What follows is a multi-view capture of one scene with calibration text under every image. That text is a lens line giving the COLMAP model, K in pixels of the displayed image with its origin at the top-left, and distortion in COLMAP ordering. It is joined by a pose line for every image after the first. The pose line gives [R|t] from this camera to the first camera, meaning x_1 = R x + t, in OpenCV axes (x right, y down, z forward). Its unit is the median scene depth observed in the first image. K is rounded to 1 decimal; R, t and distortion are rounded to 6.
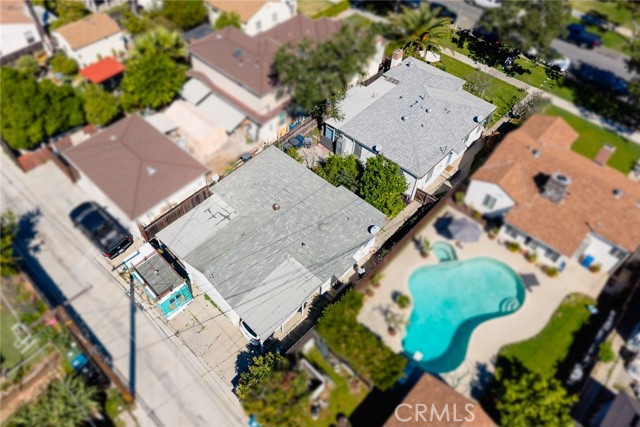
lens RADIAL K [[460.4, 0, 320.0], [0, 460.4, 213.5], [0, 0, 1]] dist [0.008782, -0.006164]
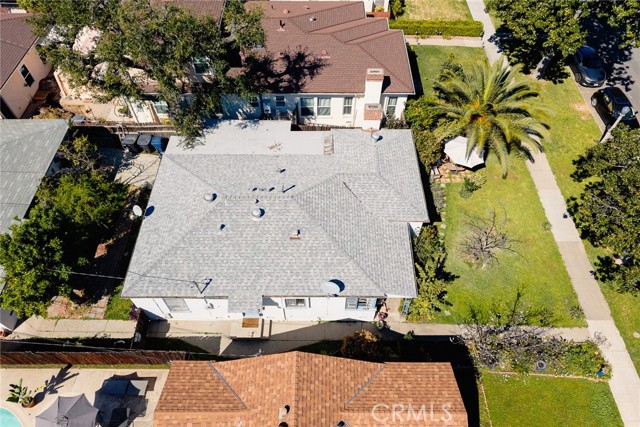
lens RADIAL K [[460.4, 0, 320.0], [0, 460.4, 213.5], [0, 0, 1]] dist [0.008782, -0.006164]
pose [[0.664634, 0.565222, -0.488657, 0.579183], [-0.555578, 0.811164, 0.182608, -0.382781], [0.499596, 0.150119, 0.853152, 0.612638]]
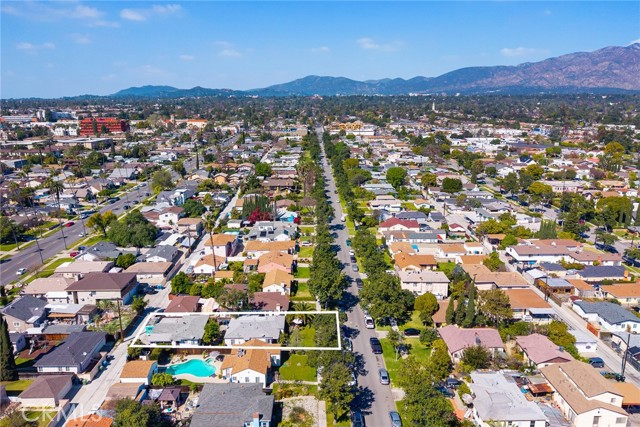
lens RADIAL K [[460.4, 0, 320.0], [0, 460.4, 213.5], [0, 0, 1]] dist [0.008782, -0.006164]
pose [[0.684599, 0.159076, -0.711350, 2.624805], [-0.542341, 0.763198, -0.351276, 0.022061], [0.487021, 0.626277, 0.608758, -1.045258]]
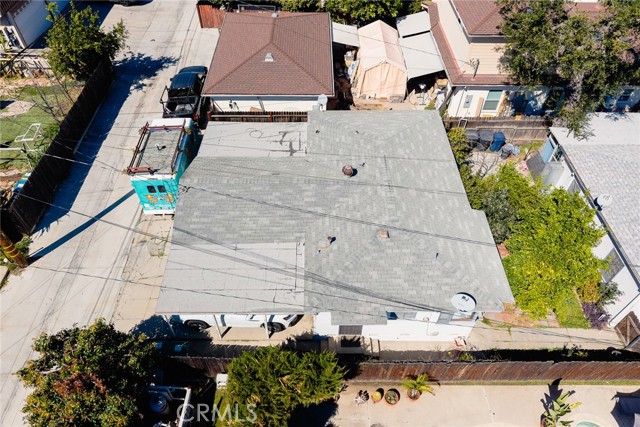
lens RADIAL K [[460.4, 0, 320.0], [0, 460.4, 213.5], [0, 0, 1]] dist [0.008782, -0.006164]
pose [[0.675304, 0.522843, -0.520192, 0.189681], [-0.555744, 0.824418, 0.107163, -0.009530], [0.484885, 0.216726, 0.847300, 0.407038]]
